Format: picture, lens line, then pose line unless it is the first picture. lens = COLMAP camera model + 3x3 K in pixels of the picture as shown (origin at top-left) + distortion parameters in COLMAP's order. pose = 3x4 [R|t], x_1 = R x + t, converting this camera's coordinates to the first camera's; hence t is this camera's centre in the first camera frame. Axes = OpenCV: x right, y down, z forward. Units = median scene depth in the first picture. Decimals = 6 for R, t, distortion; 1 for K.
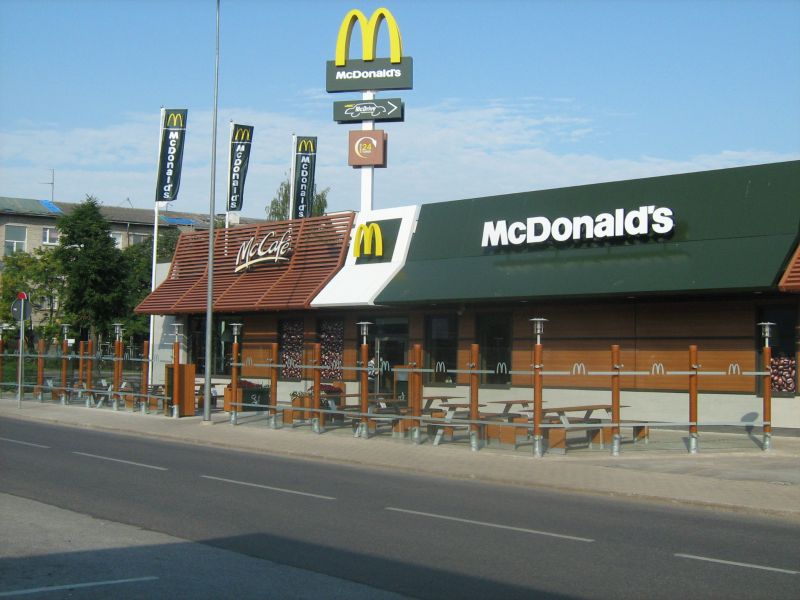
lens RADIAL K [[1141.3, 0, 399.8], [0, 1141.3, 298.9], [0, 0, 1]] dist [-0.011297, 0.000000]
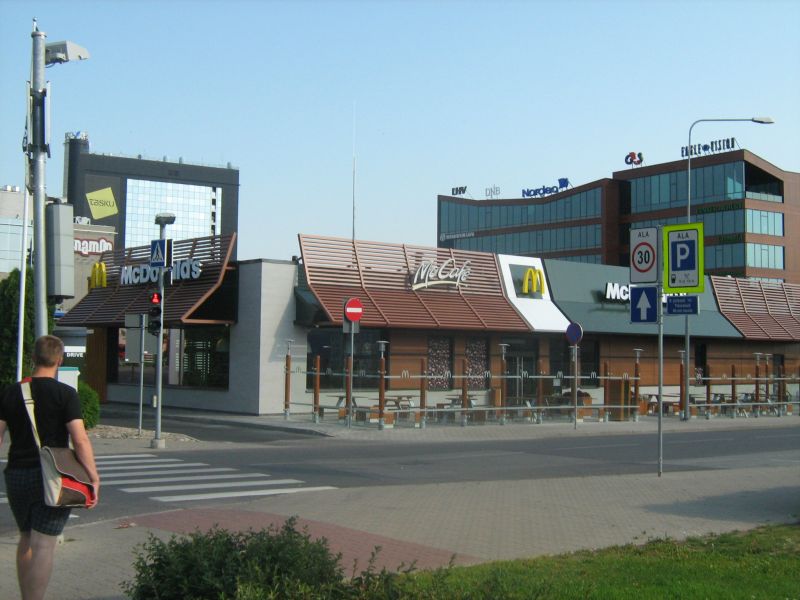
lens RADIAL K [[1141.3, 0, 399.7], [0, 1141.3, 300.6], [0, 0, 1]] dist [-0.011297, 0.000000]
pose [[0.049698, 0.047908, 0.997615, -1.246597], [-0.054948, 0.997467, -0.045164, 0.036405], [-0.997252, -0.052573, 0.052204, 0.993499]]
